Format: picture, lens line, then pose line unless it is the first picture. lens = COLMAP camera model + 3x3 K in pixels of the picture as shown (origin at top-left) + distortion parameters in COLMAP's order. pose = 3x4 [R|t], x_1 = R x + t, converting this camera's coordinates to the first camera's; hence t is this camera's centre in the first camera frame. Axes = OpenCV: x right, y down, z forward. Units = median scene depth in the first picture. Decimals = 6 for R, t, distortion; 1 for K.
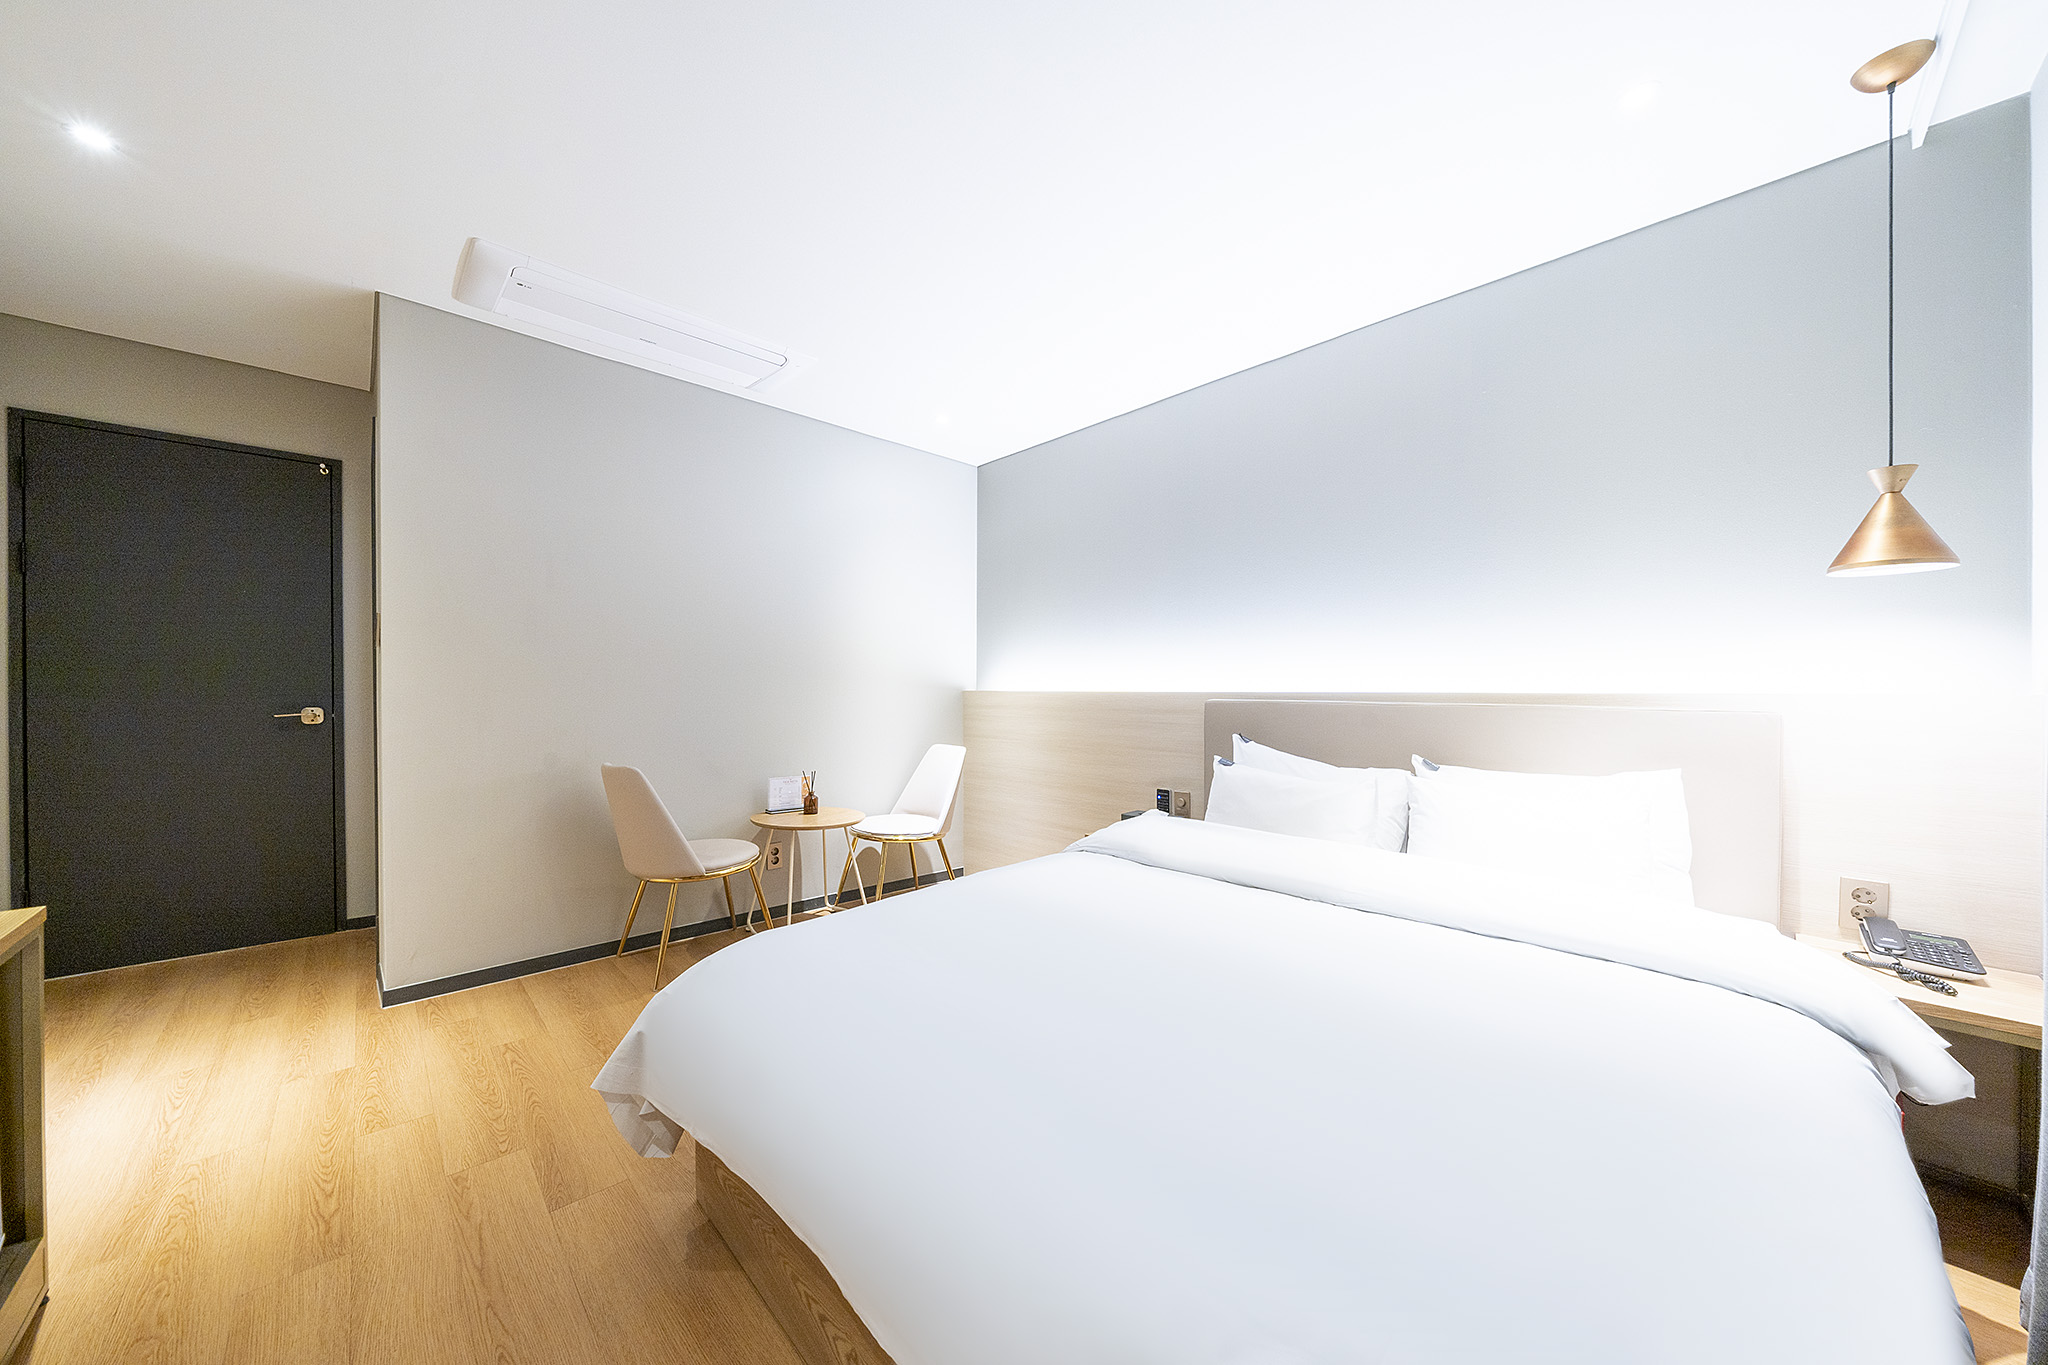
lens RADIAL K [[689.4, 0, 1030.2], [0, 689.4, 691.9], [0, 0, 1]] dist [0.001085, 0.000161]
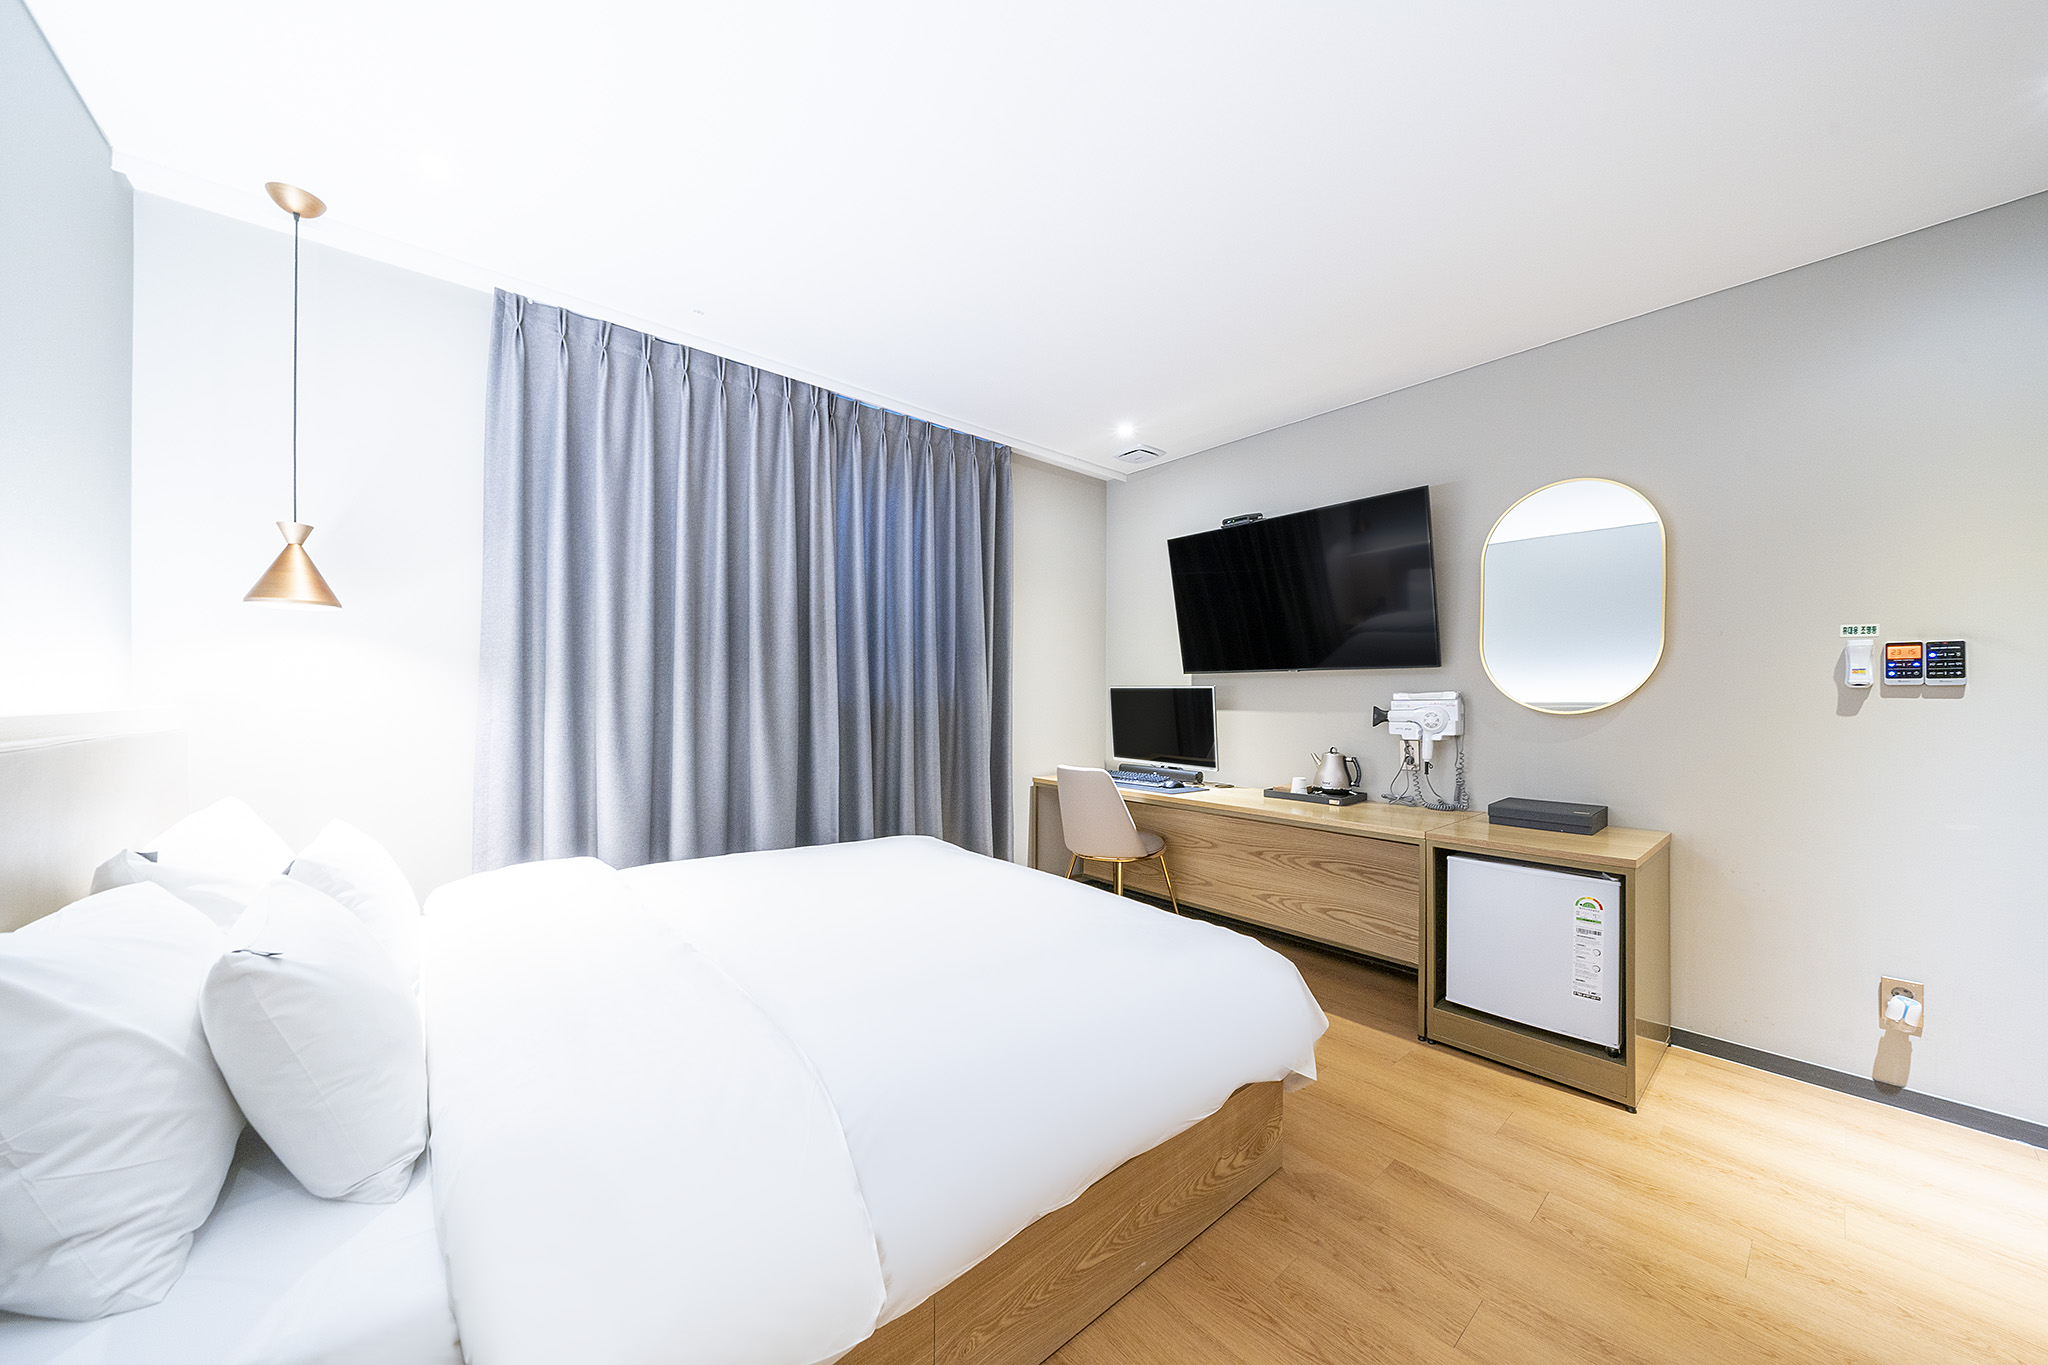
lens RADIAL K [[699.8, 0, 1024.0], [0, 699.8, 682.5], [0, 0, 1]] dist [-0.000653, -0.000061]
pose [[-0.997403, -0.010230, 0.071293, -0.135997], [-0.010583, 0.999934, -0.004581, -0.047439], [-0.071241, -0.005324, -0.997445, 2.174804]]
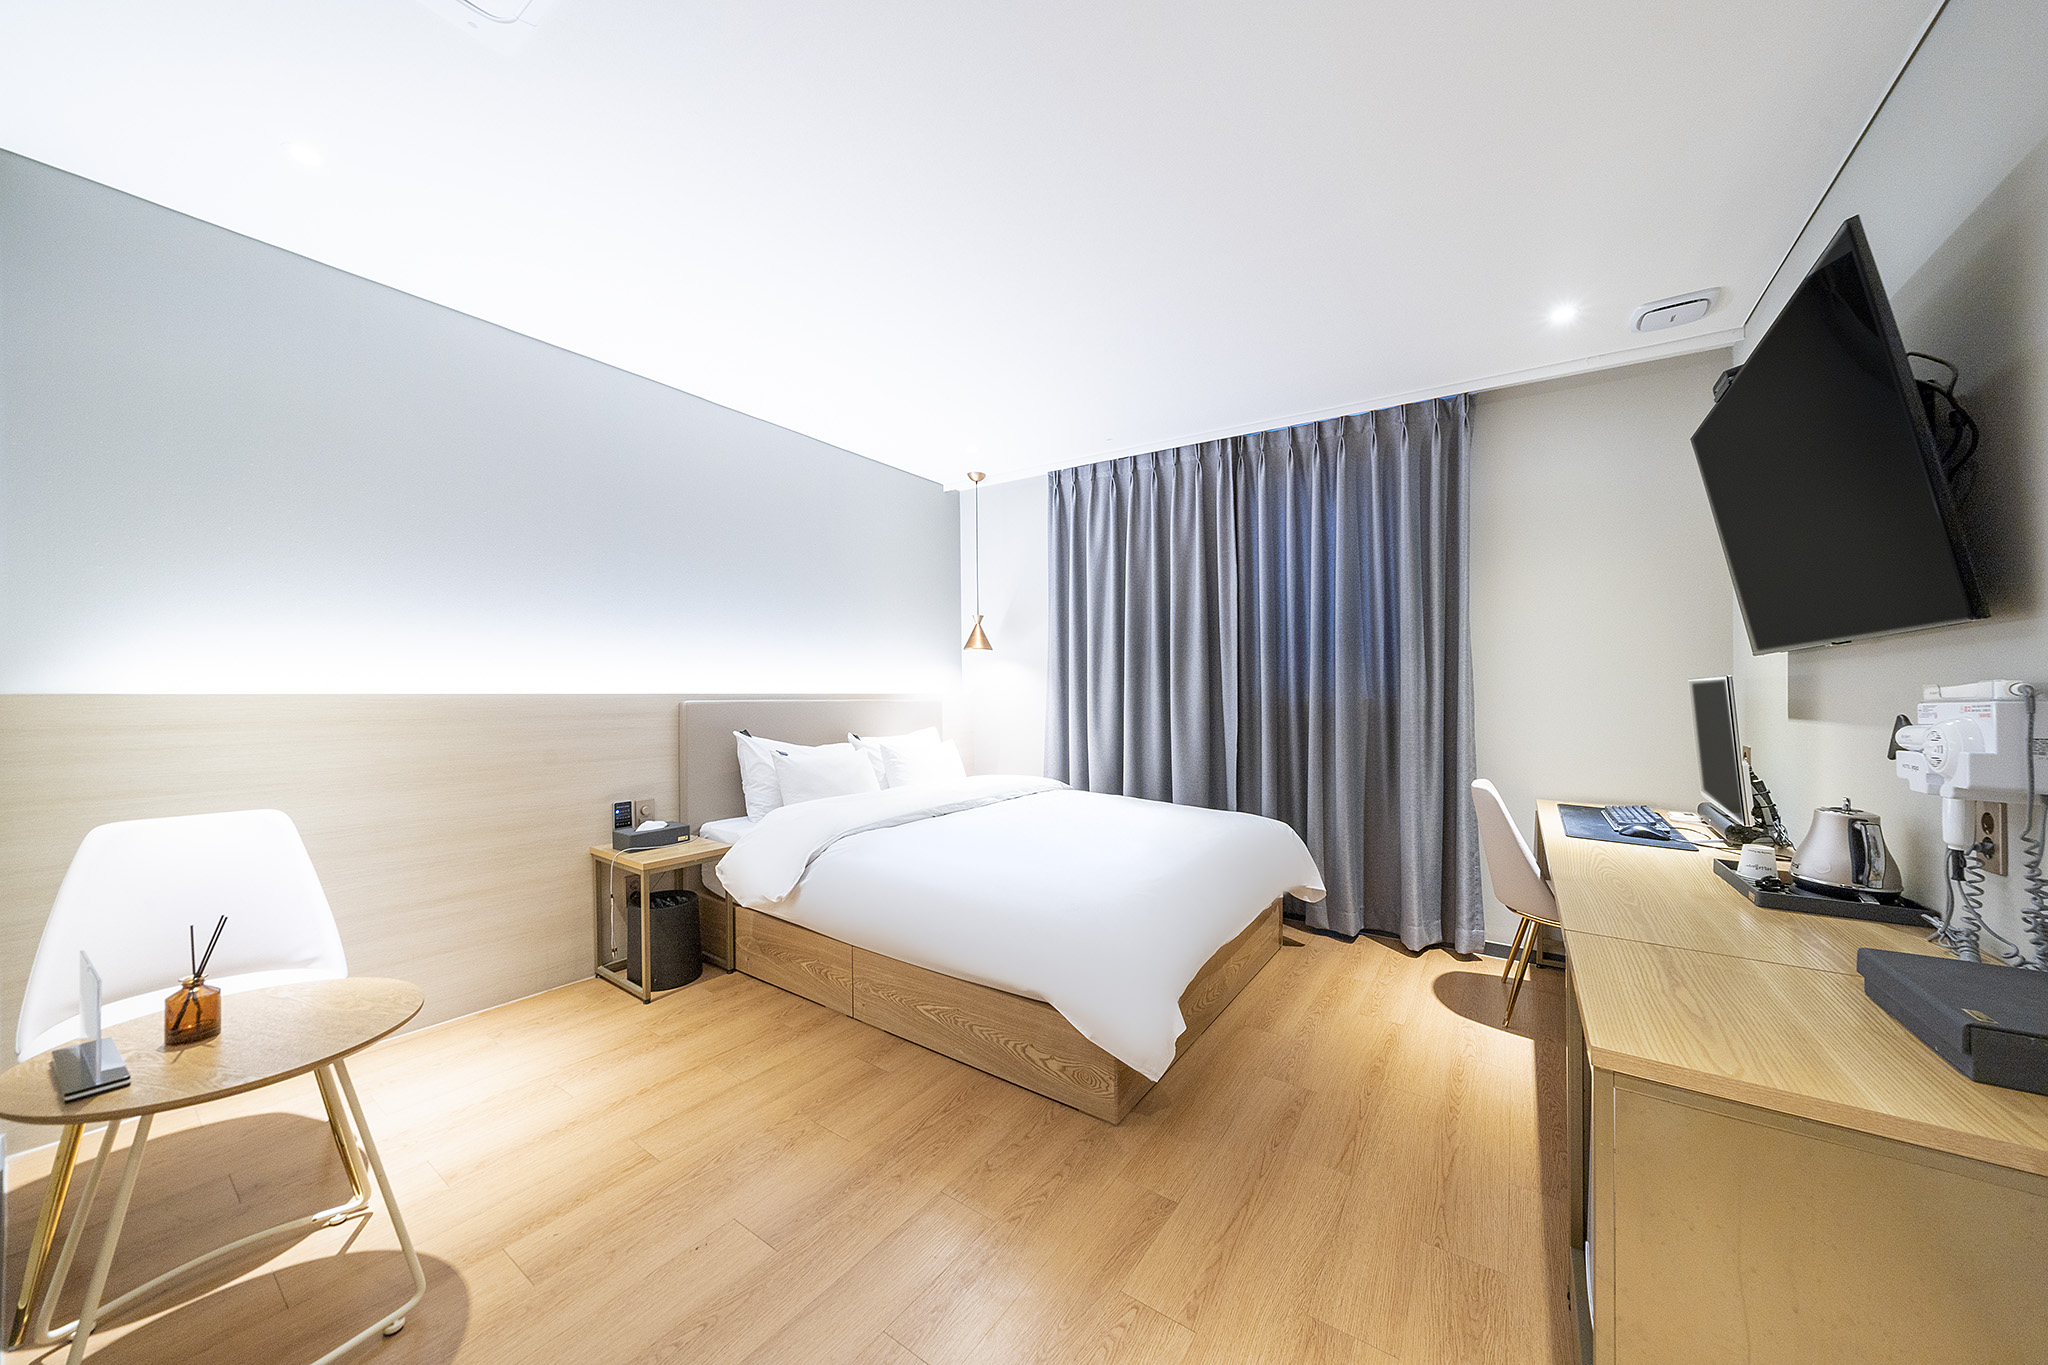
lens RADIAL K [[706.1, 0, 1003.2], [0, 706.1, 685.1], [0, 0, 1]] dist [0.000003, 0.000078]
pose [[-0.169743, 0.003684, 0.985481, -1.652770], [-0.008659, 0.999949, -0.005229, -0.020270], [-0.985450, -0.009421, -0.169702, 1.404440]]
